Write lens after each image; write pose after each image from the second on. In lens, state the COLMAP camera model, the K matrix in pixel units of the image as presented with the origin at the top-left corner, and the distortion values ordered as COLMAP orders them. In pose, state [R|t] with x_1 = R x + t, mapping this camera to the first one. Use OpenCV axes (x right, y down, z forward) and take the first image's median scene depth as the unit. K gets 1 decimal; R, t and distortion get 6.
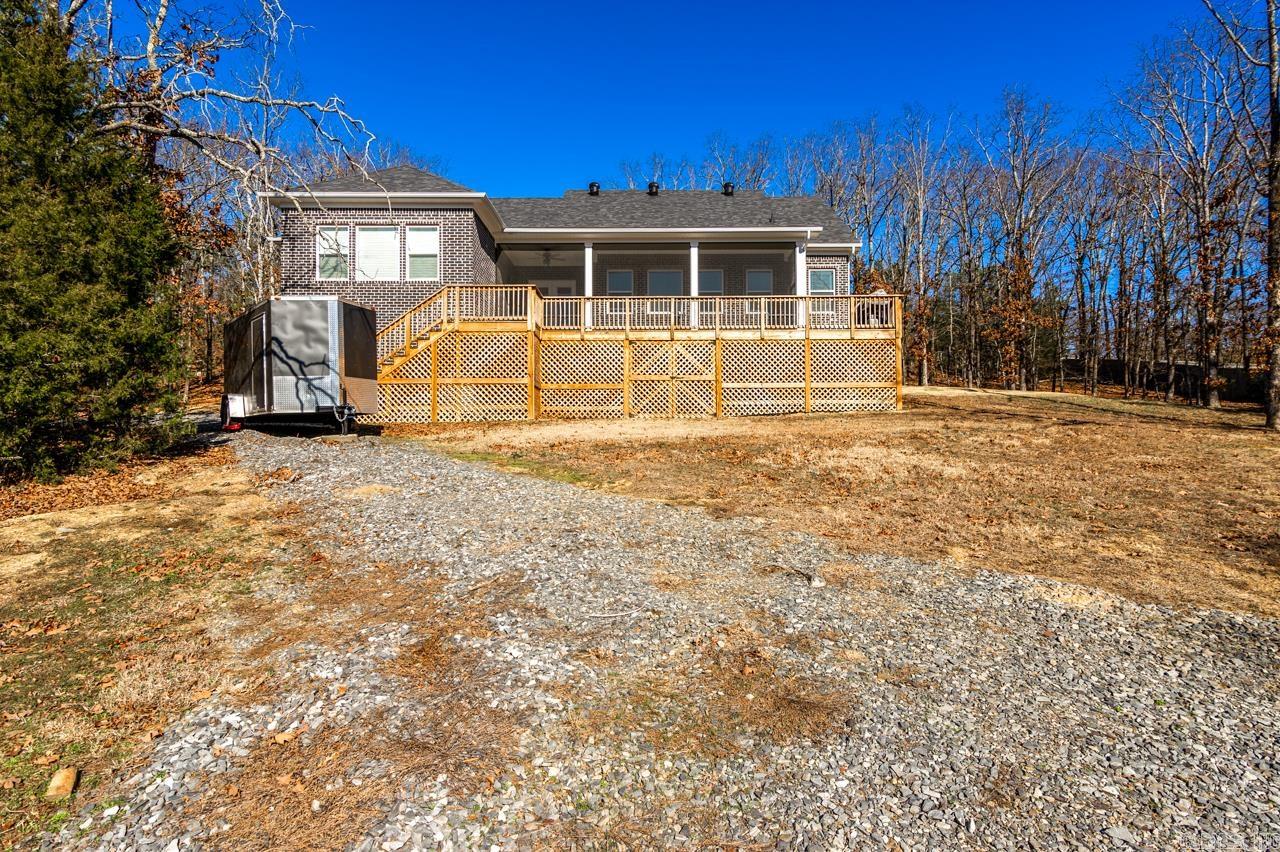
lens RADIAL K [[717.1, 0, 639.1], [0, 717.1, 427.9], [0, 0, 1]] dist [0.018173, -0.000115]
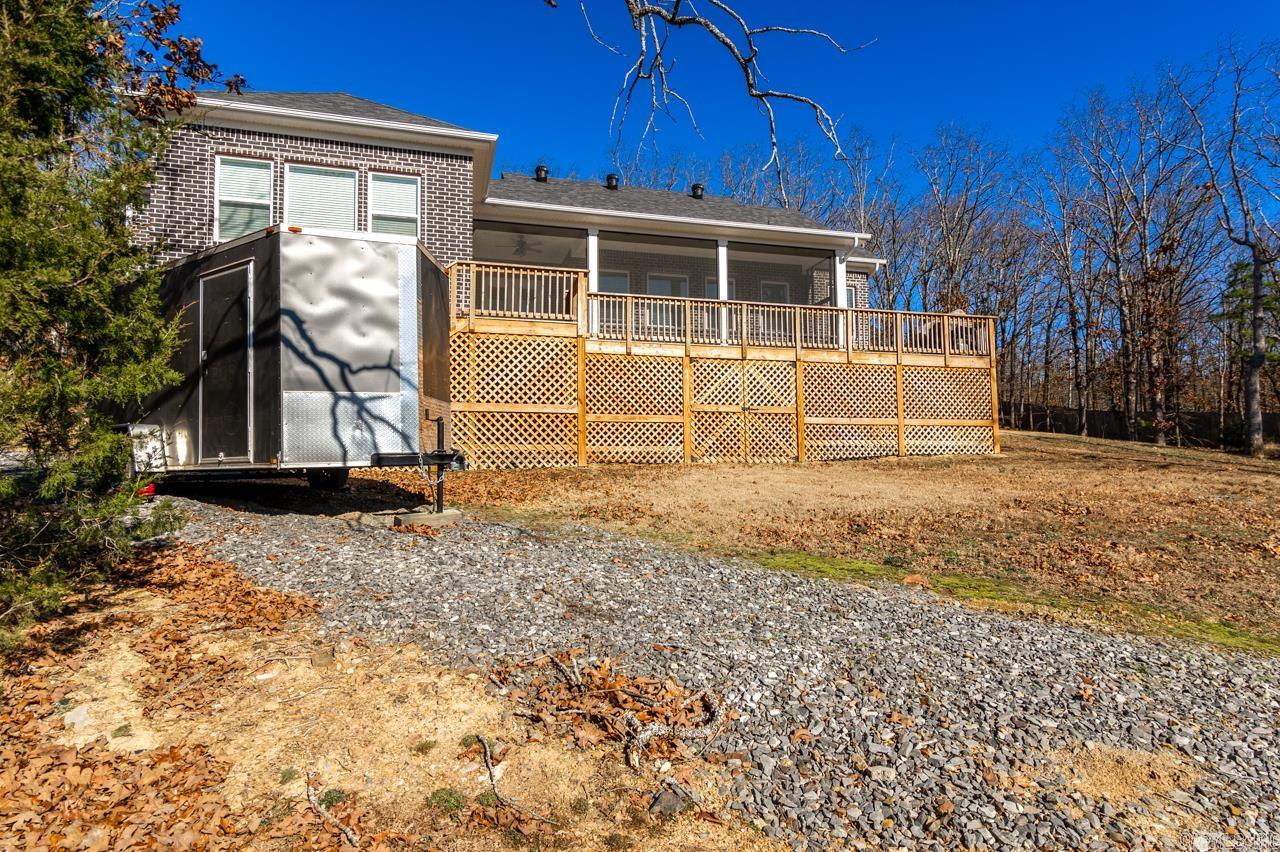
lens RADIAL K [[717.1, 0, 642.9], [0, 717.1, 431.5], [0, 0, 1]] dist [0.018173, -0.000115]
pose [[0.962598, 0.012832, 0.270630, -0.259285], [-0.002574, 0.999266, -0.038225, -0.017339], [-0.270922, 0.036099, 0.961924, 0.305003]]
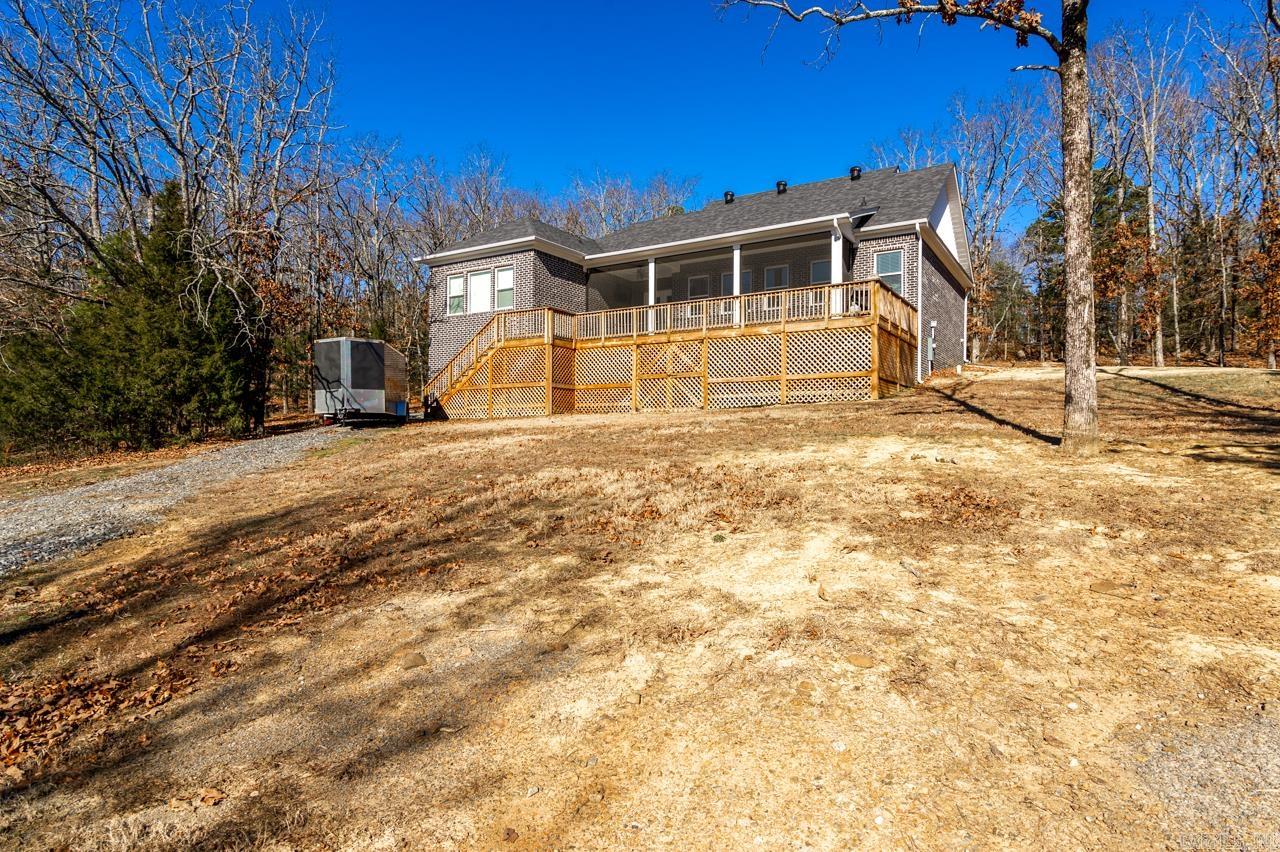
lens RADIAL K [[717.1, 0, 634.0], [0, 717.1, 427.5], [0, 0, 1]] dist [0.018173, -0.000115]
pose [[0.846092, -0.002211, -0.533032, 0.600616], [0.009251, 0.999902, 0.010537, -0.000342], [0.532956, -0.013846, 0.846030, 0.014196]]
